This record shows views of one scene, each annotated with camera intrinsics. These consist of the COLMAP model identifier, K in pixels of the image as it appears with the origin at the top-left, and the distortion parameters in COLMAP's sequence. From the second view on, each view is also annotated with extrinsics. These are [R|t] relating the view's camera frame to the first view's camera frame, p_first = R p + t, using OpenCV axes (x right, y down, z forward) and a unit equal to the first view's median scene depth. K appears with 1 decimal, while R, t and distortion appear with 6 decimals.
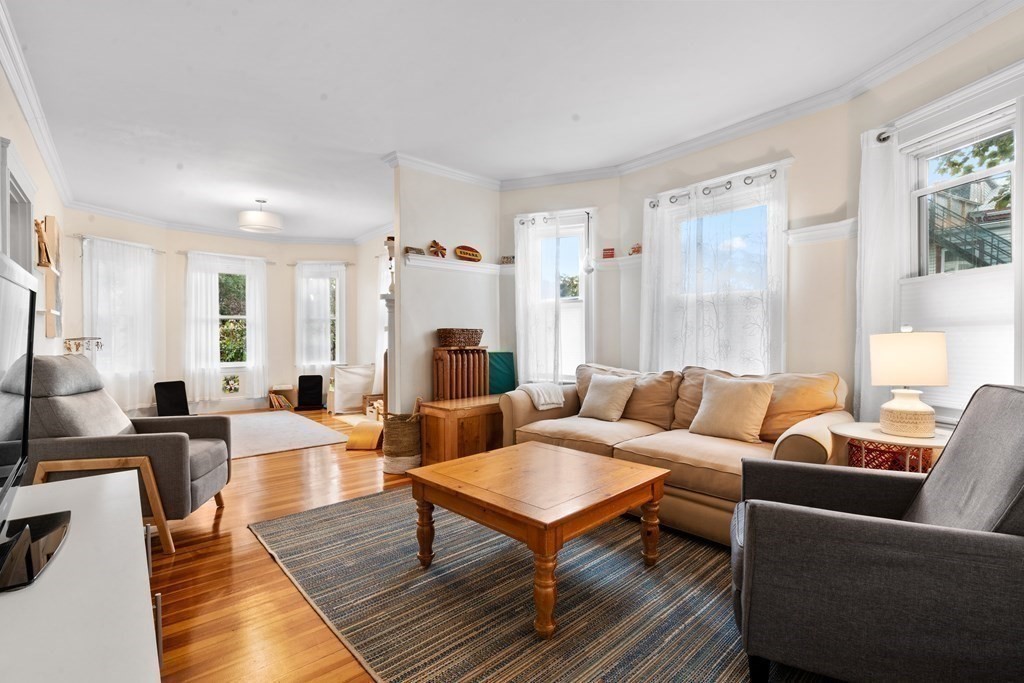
lens RADIAL K [[460.7, 0, 512.0], [0, 460.7, 341.5], [0, 0, 1]] dist [-0.015437, 0.000125]
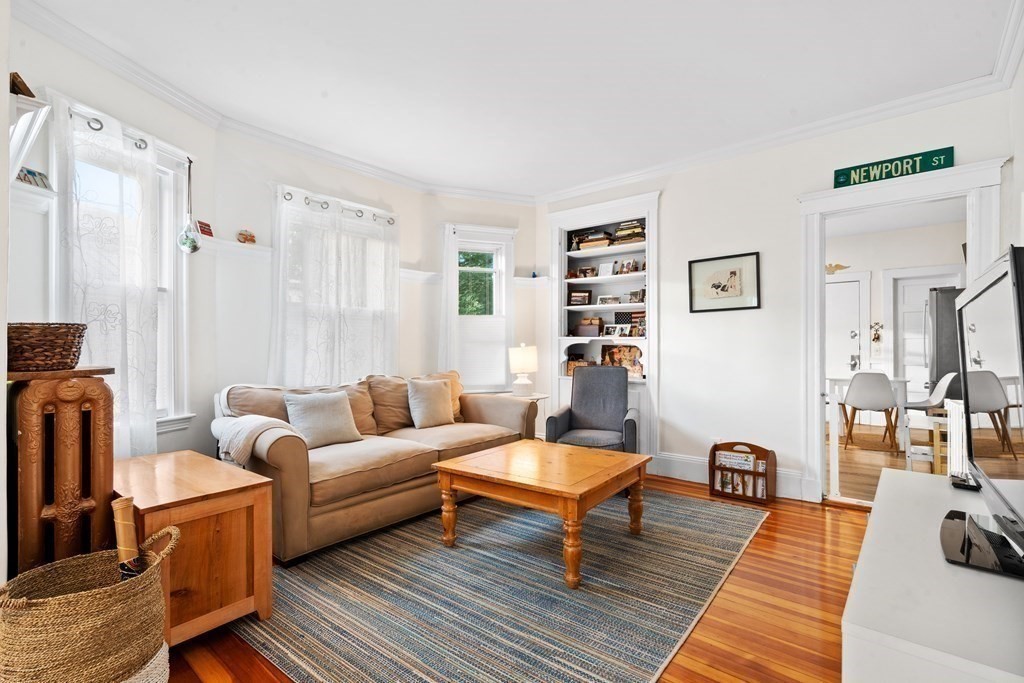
lens RADIAL K [[468.6, 0, 516.0], [0, 468.6, 336.4], [0, 0, 1]] dist [-0.002742, 0.000352]
pose [[-0.165291, 0.029369, 0.985808, -1.055636], [0.006312, 0.999568, -0.028720, -0.003645], [-0.986225, 0.001475, -0.165404, 1.186933]]
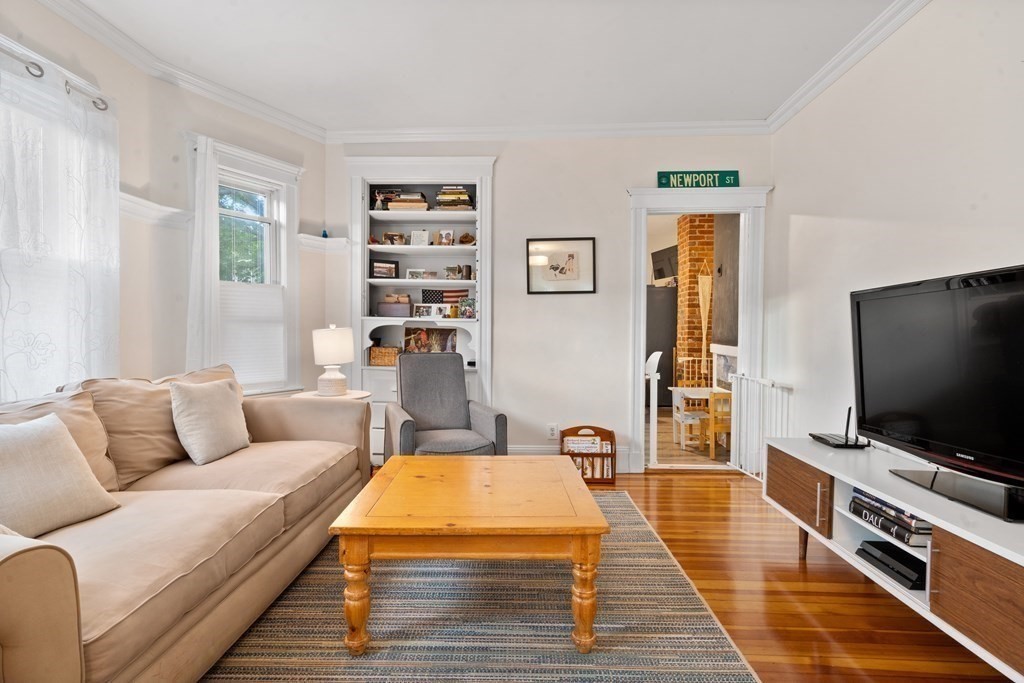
lens RADIAL K [[475.4, 0, 509.3], [0, 475.4, 332.8], [0, 0, 1]] dist [-0.000681, 0.000658]
pose [[-0.723872, -0.000069, 0.689934, -0.568315], [0.002052, 0.999995, 0.002253, -0.005464], [-0.689931, 0.003046, -0.723869, 1.498464]]
